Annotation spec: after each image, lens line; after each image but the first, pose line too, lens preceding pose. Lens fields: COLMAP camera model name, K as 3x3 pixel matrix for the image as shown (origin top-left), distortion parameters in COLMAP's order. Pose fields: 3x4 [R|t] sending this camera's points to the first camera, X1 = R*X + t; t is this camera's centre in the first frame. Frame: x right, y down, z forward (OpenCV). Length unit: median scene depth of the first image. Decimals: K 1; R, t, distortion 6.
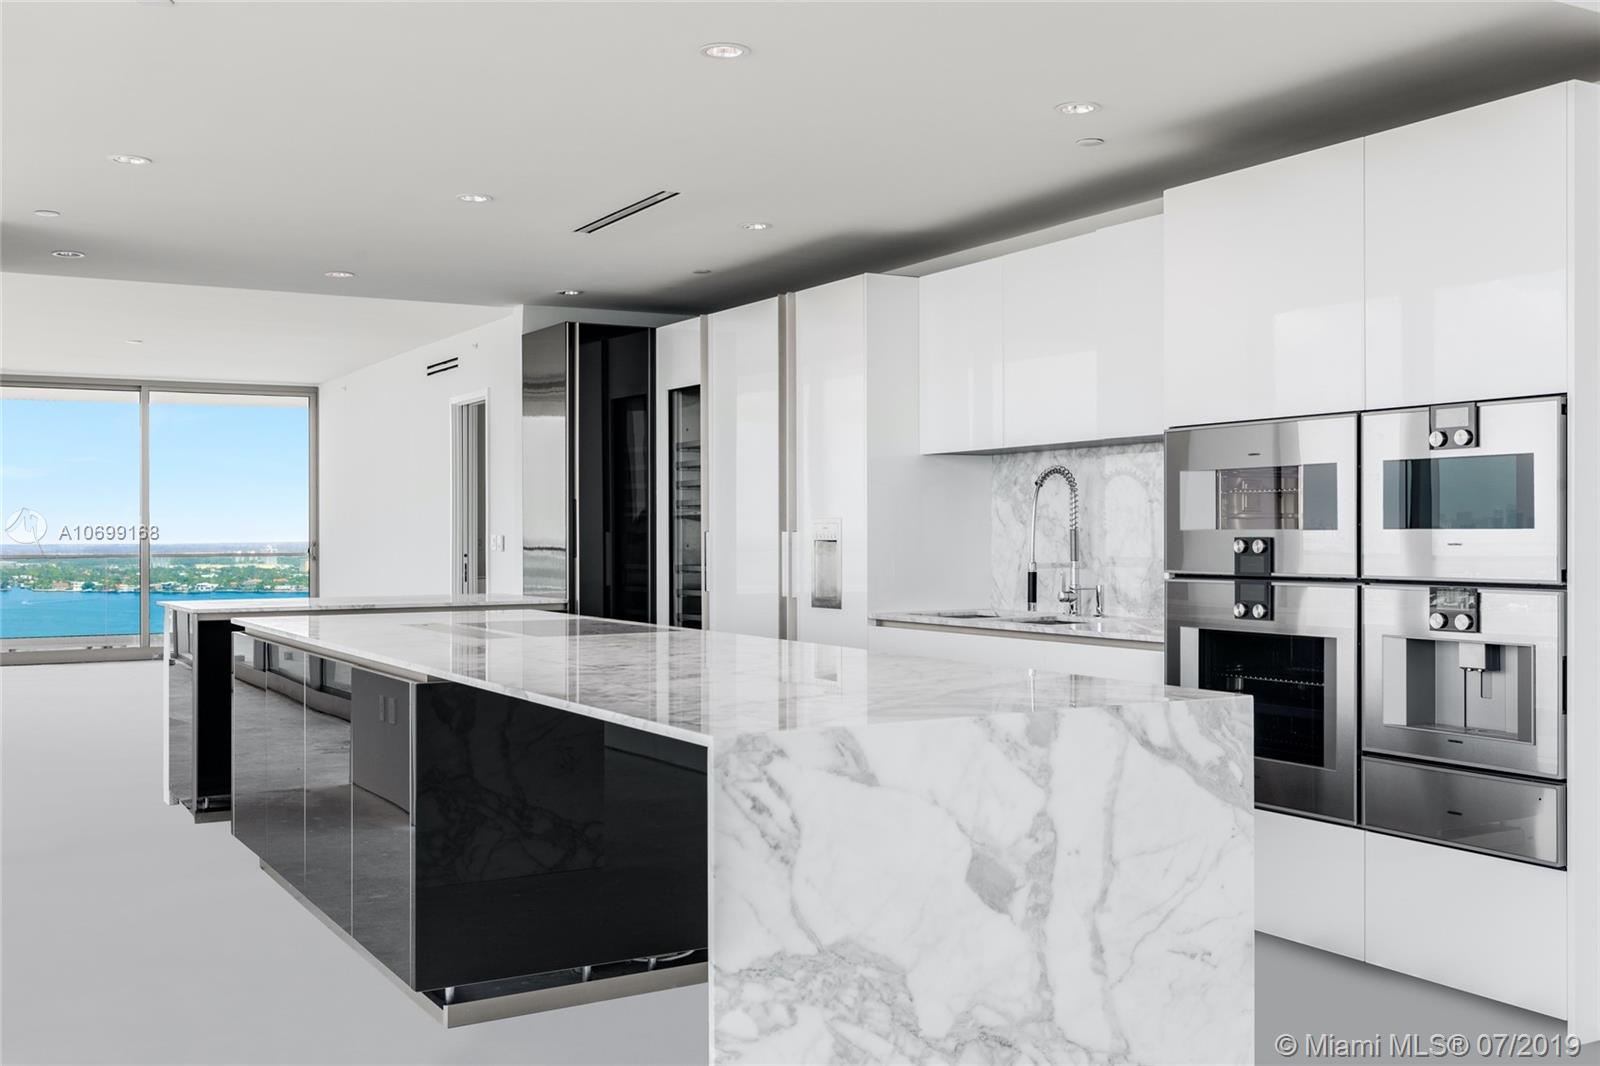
lens RADIAL K [[1593.6, 0, 800.5], [0, 1593.6, 534.3], [0, 0, 1]] dist [0.012739, 0.000000]
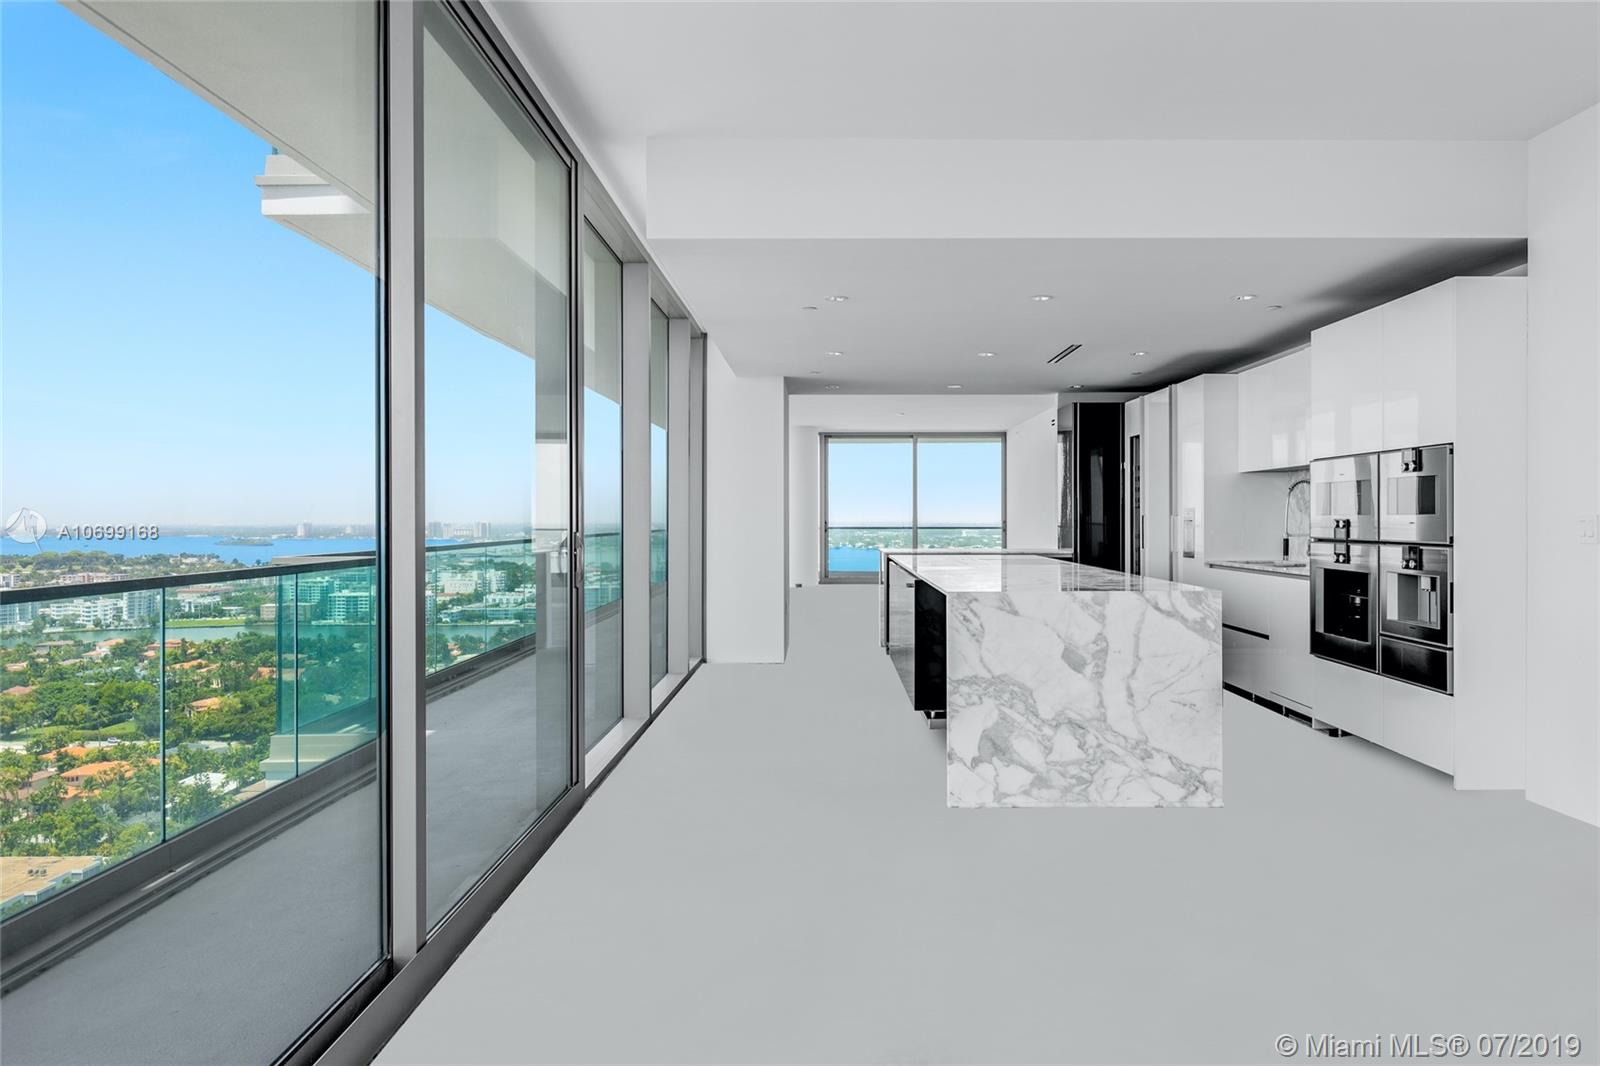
lens RADIAL K [[1059.0, 0, 805.0], [0, 1059.0, 528.5], [0, 0, 1]] dist [0.000261, 0.001229]
pose [[0.858180, 0.008428, -0.513280, 0.461327], [-0.002887, 0.999929, 0.011592, 0.000256], [0.513341, -0.008466, 0.858143, -0.461836]]
